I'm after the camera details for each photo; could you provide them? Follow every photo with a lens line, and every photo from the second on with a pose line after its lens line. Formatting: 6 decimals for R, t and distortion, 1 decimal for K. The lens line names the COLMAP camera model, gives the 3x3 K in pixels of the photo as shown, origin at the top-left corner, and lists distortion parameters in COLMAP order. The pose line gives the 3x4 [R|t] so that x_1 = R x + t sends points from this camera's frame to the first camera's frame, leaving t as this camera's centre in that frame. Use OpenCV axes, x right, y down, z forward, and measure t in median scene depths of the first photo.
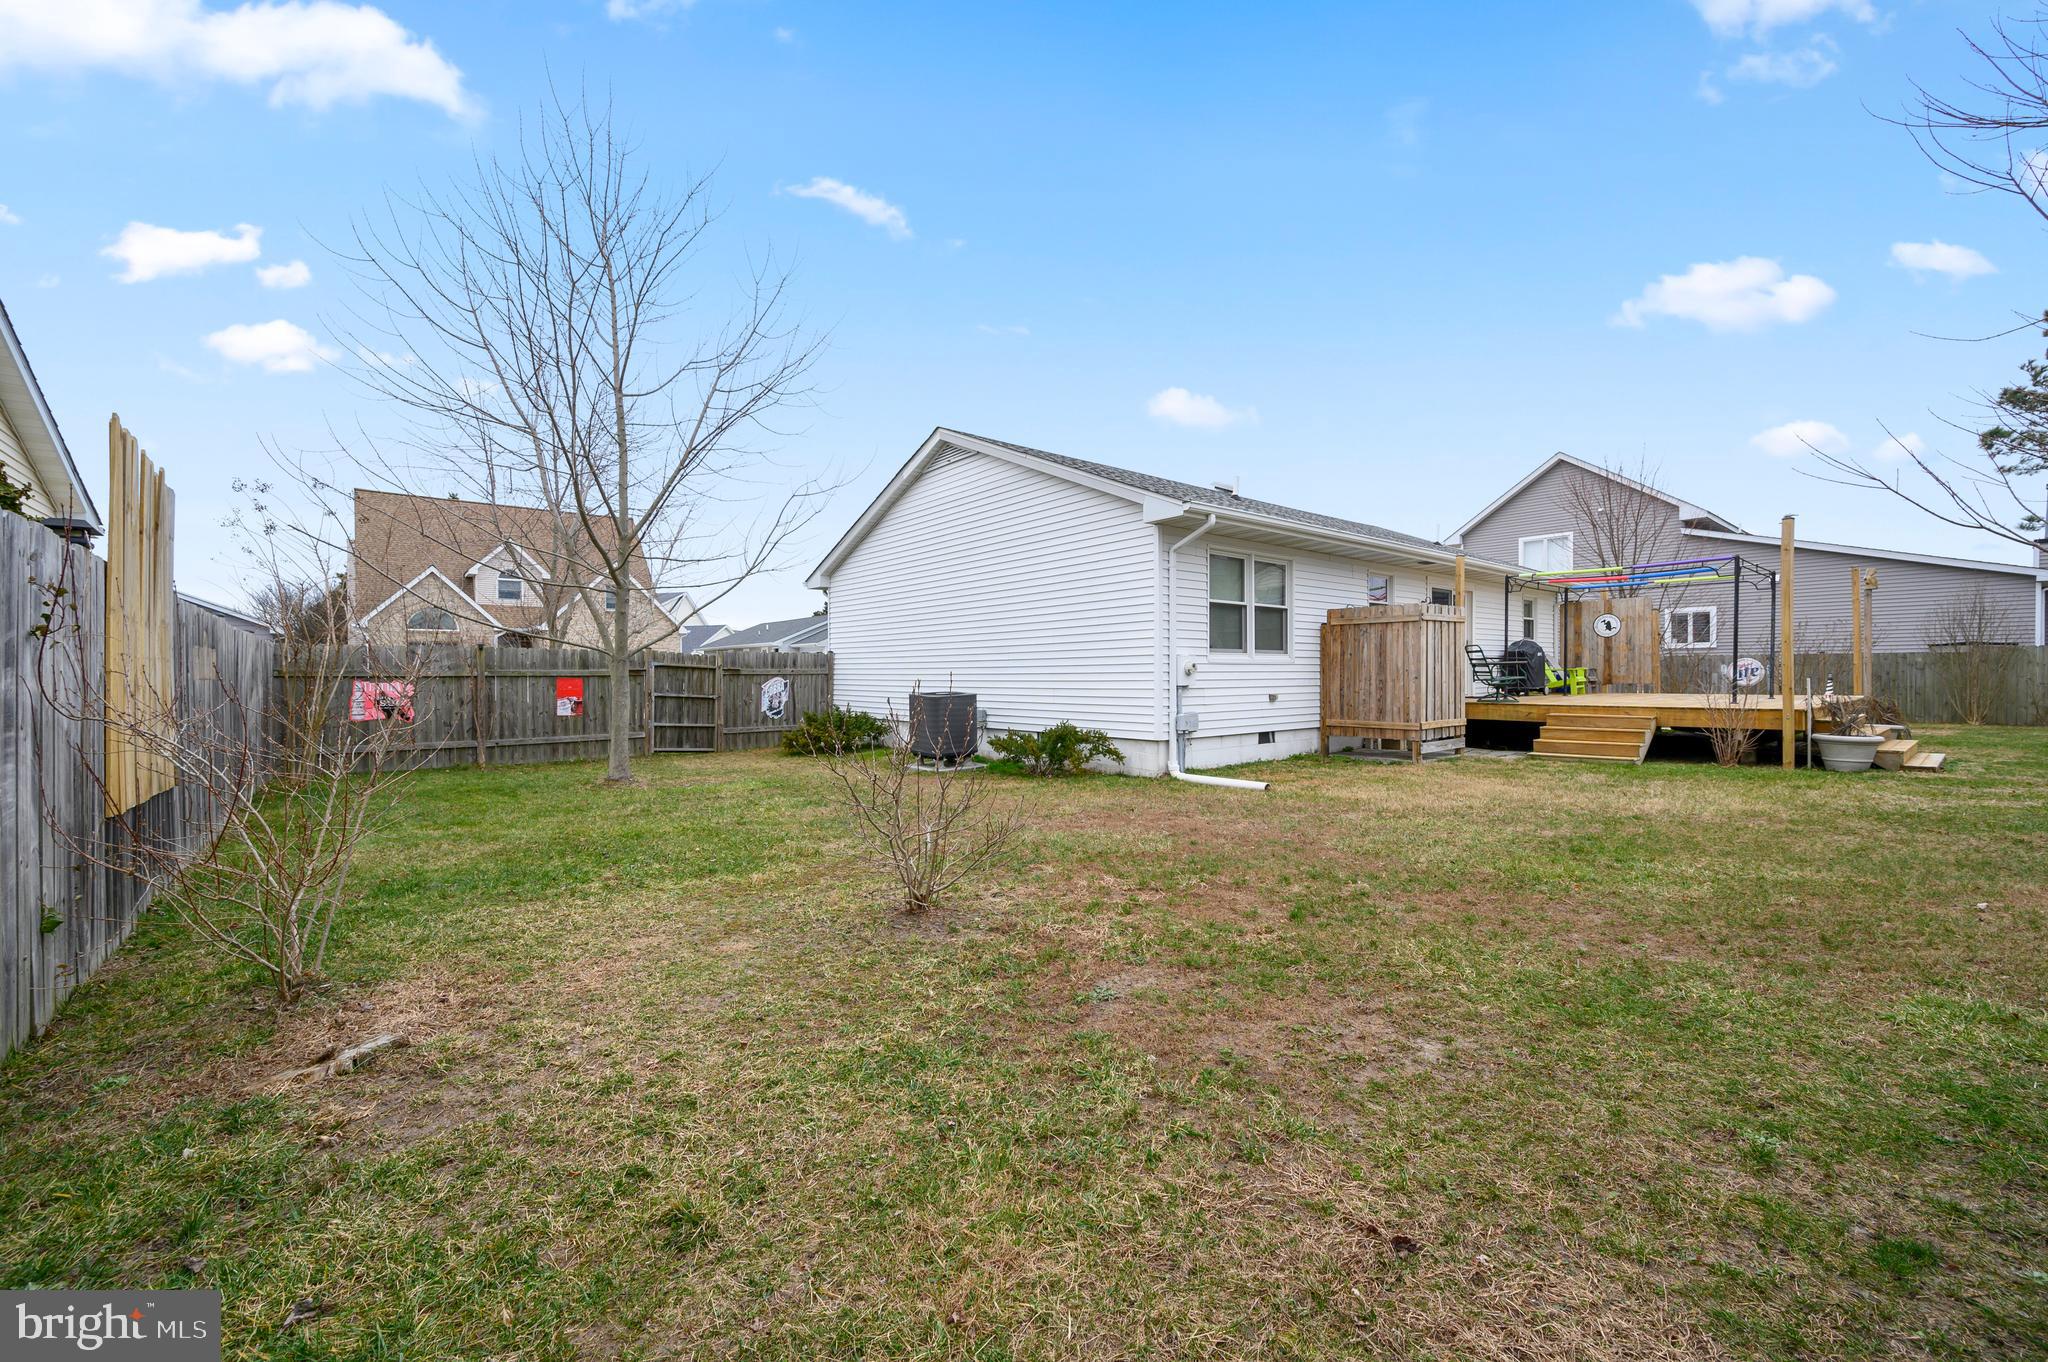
lens RADIAL K [[807.3, 0, 1024.0], [0, 807.3, 681.0], [0, 0, 1]] dist [-0.001152, 0.000601]
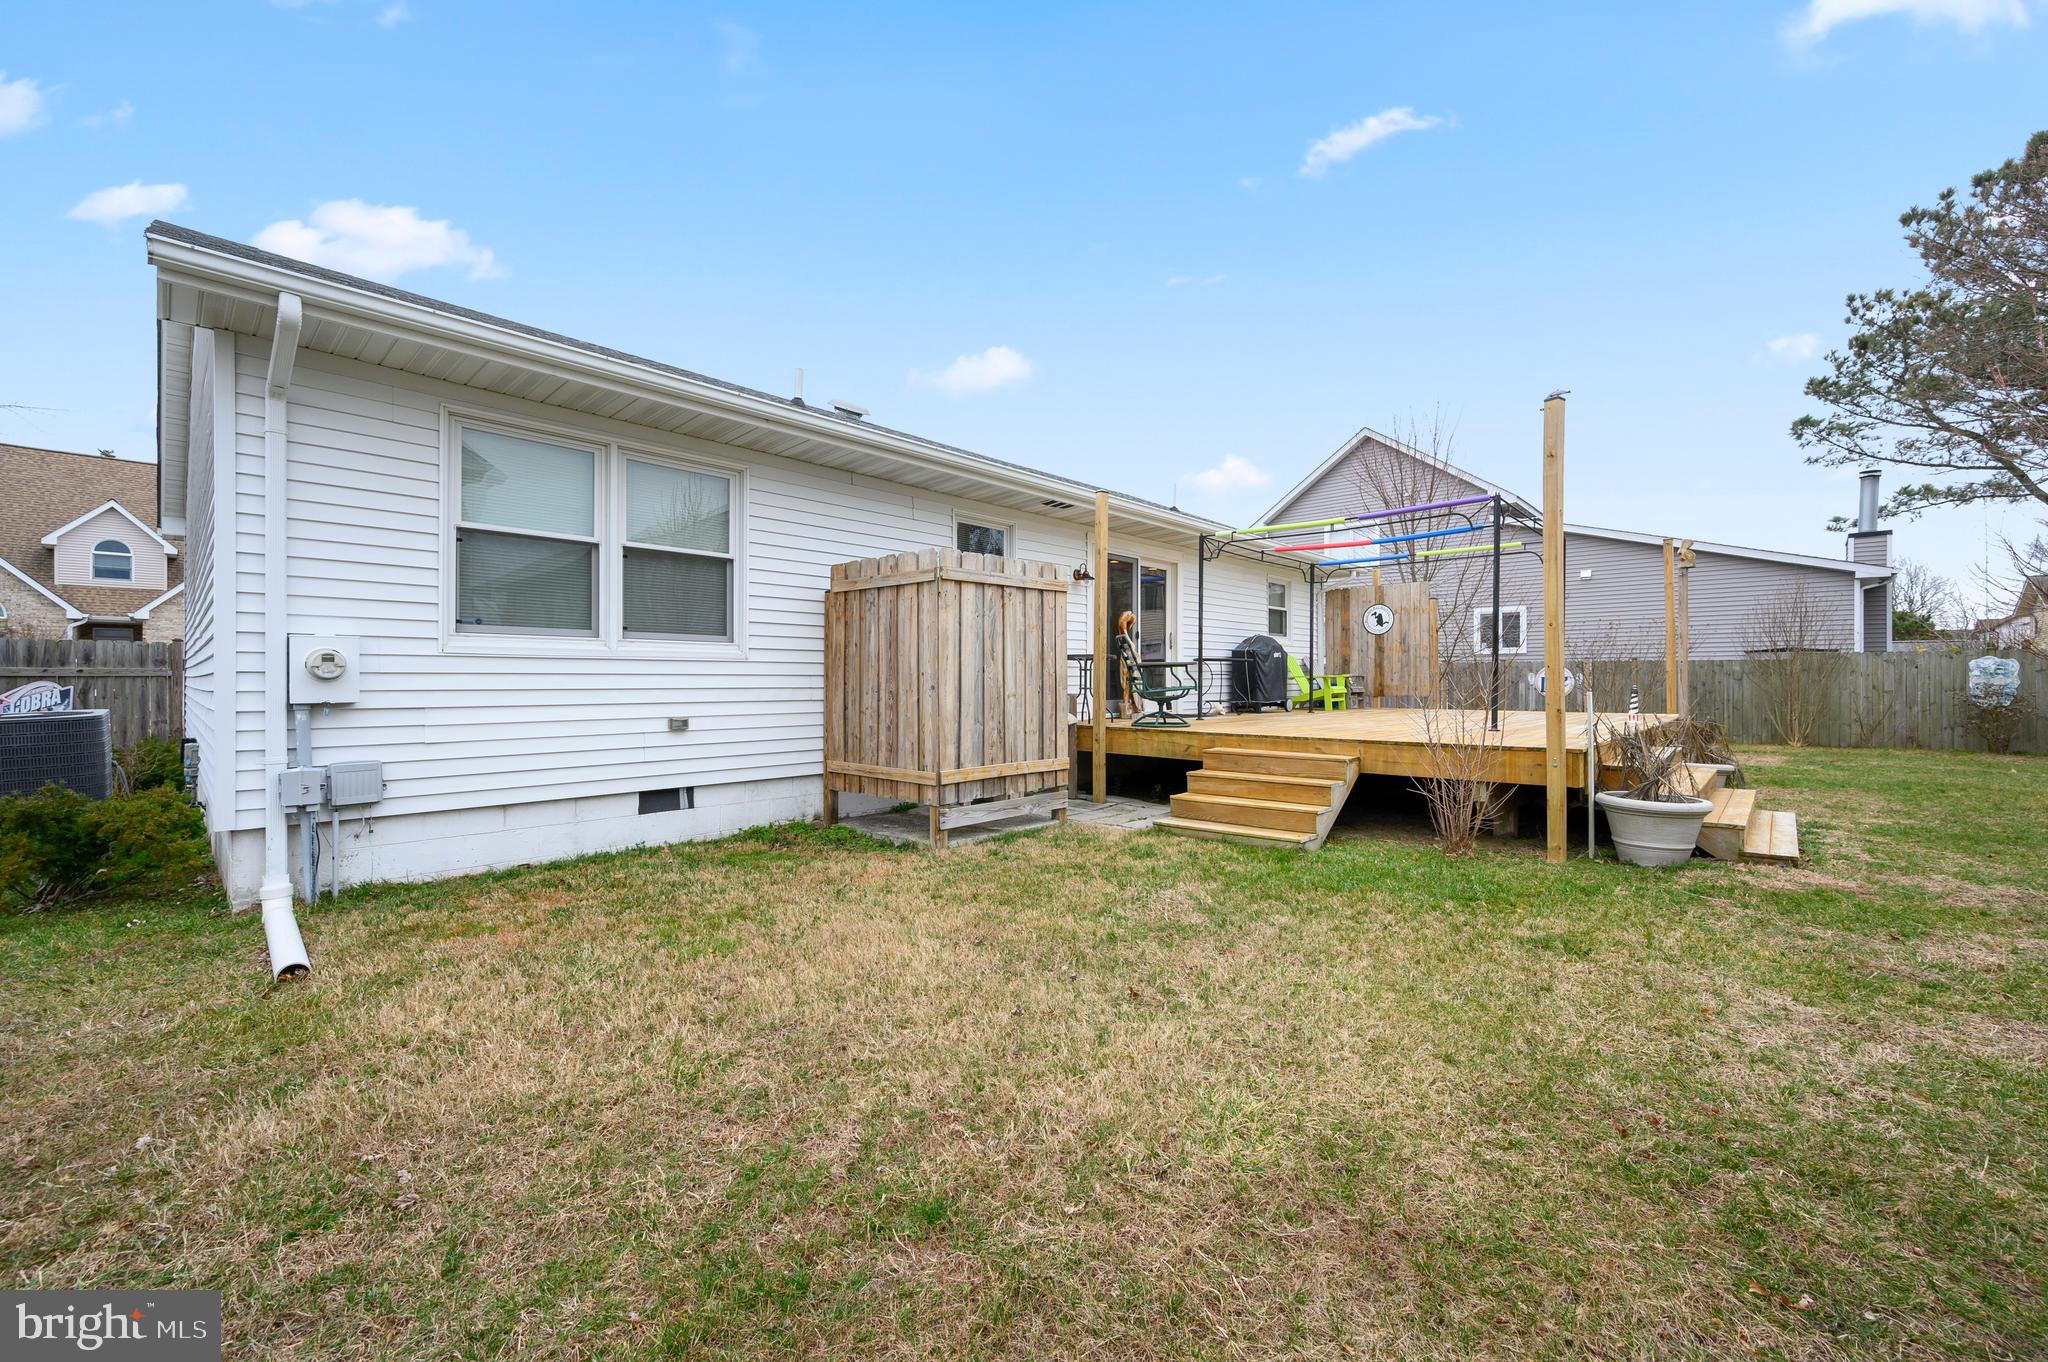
lens RADIAL K [[815.7, 0, 1024.0], [0, 815.7, 681.0], [0, 0, 1]] dist [0.000282, -0.000428]
pose [[0.991604, 0.005381, 0.129200, 0.436361], [-0.004214, 0.999948, -0.009300, -0.003185], [-0.129244, 0.008677, 0.991575, 0.419552]]
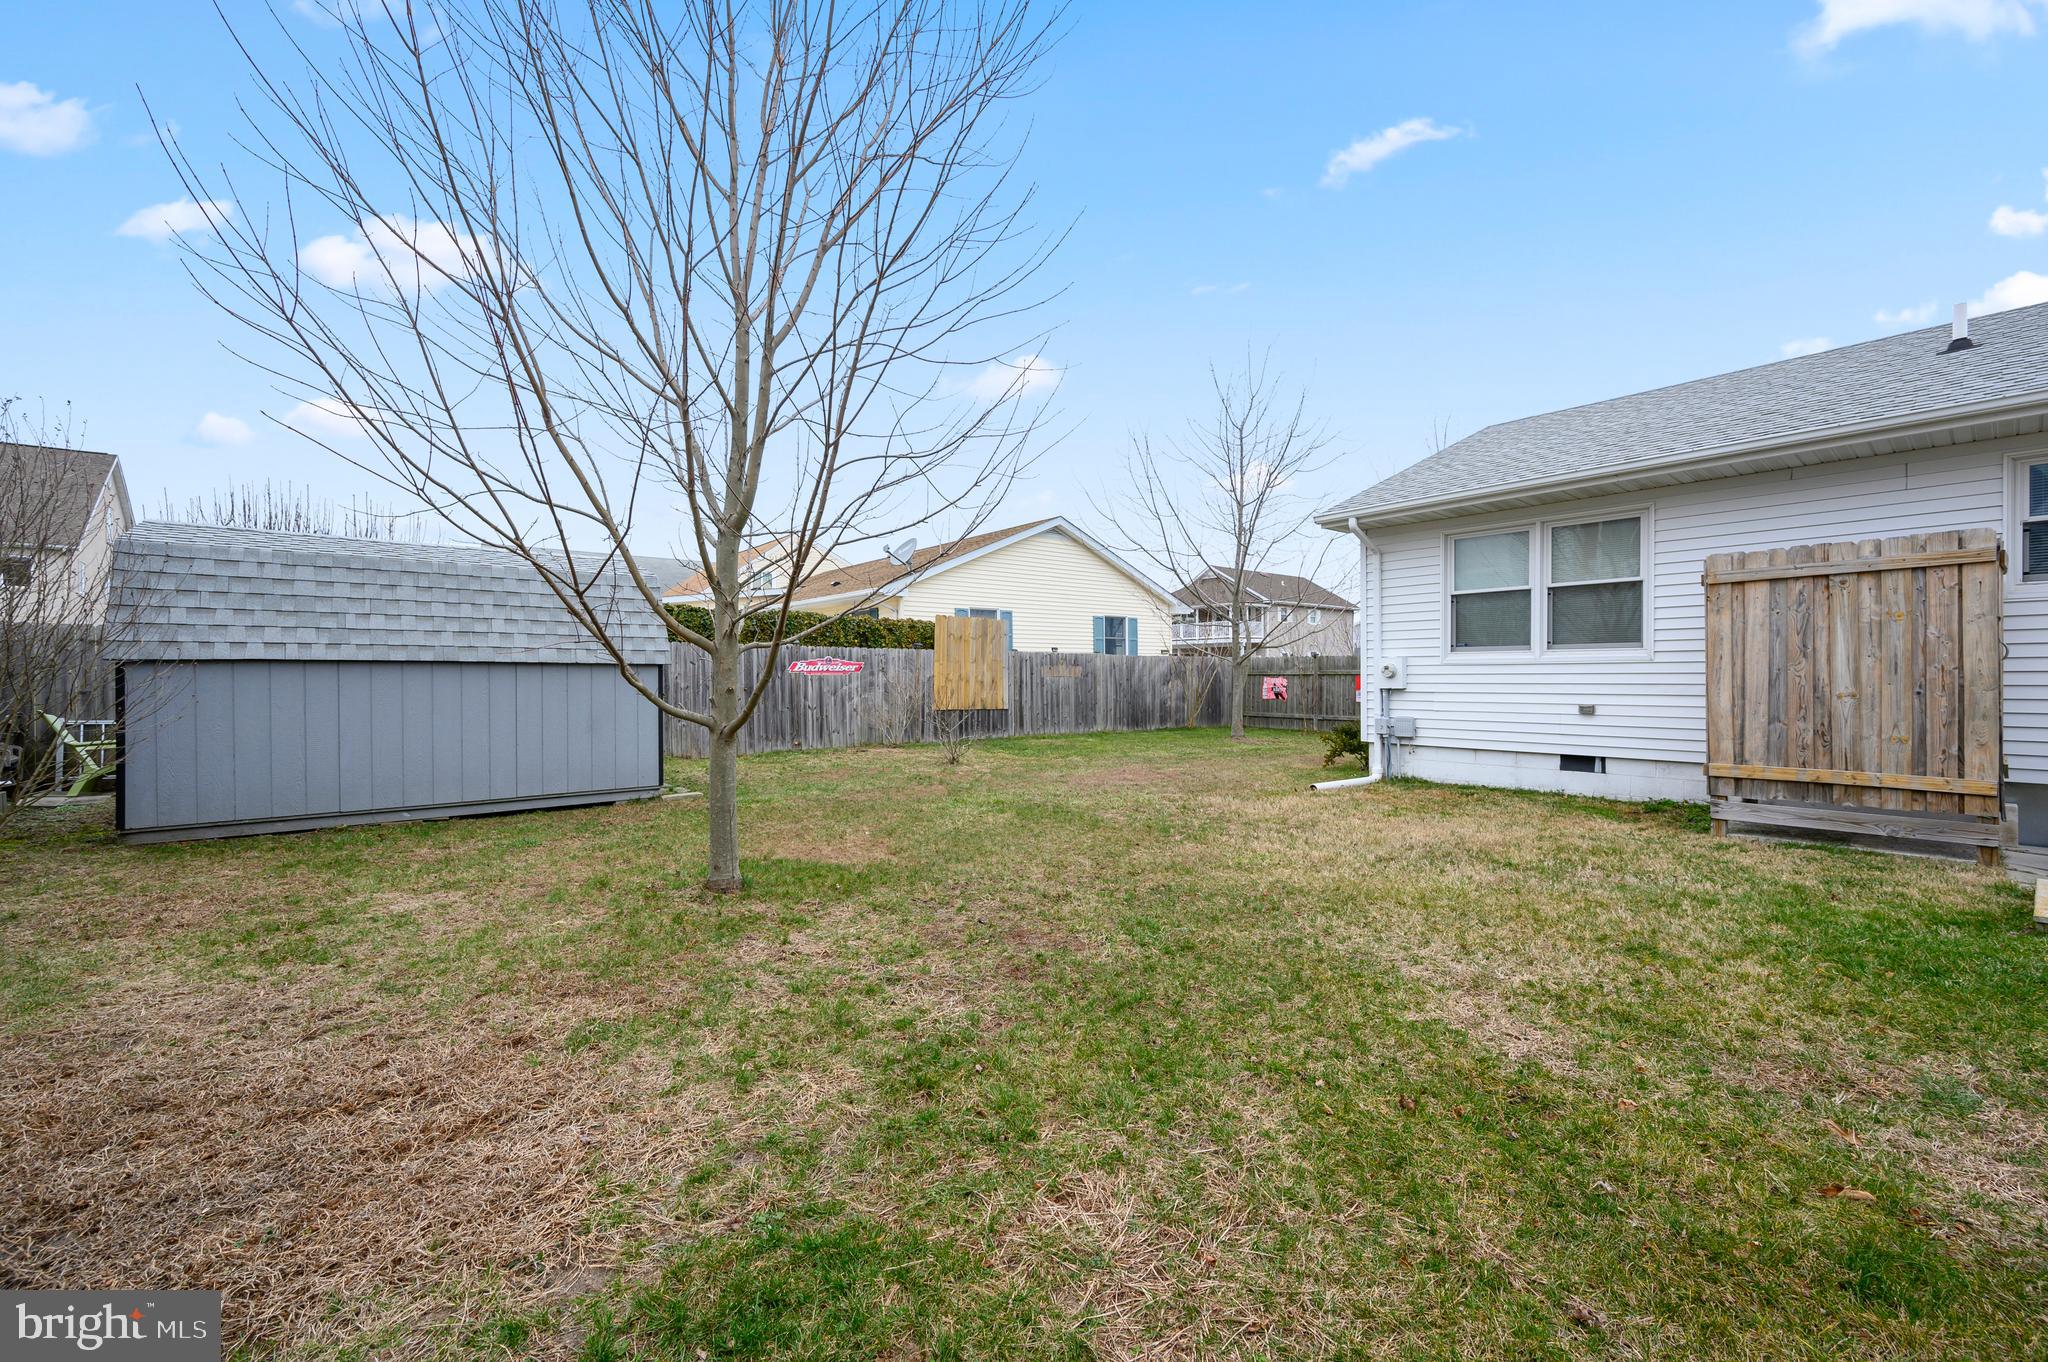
lens RADIAL K [[815.7, 0, 1024.0], [0, 815.7, 681.0], [0, 0, 1]] dist [0.000282, -0.000428]
pose [[-0.008500, 0.011958, -0.999892, 0.986292], [-0.002673, 0.999925, 0.011981, -0.011669], [0.999960, 0.002775, -0.008468, 0.472517]]
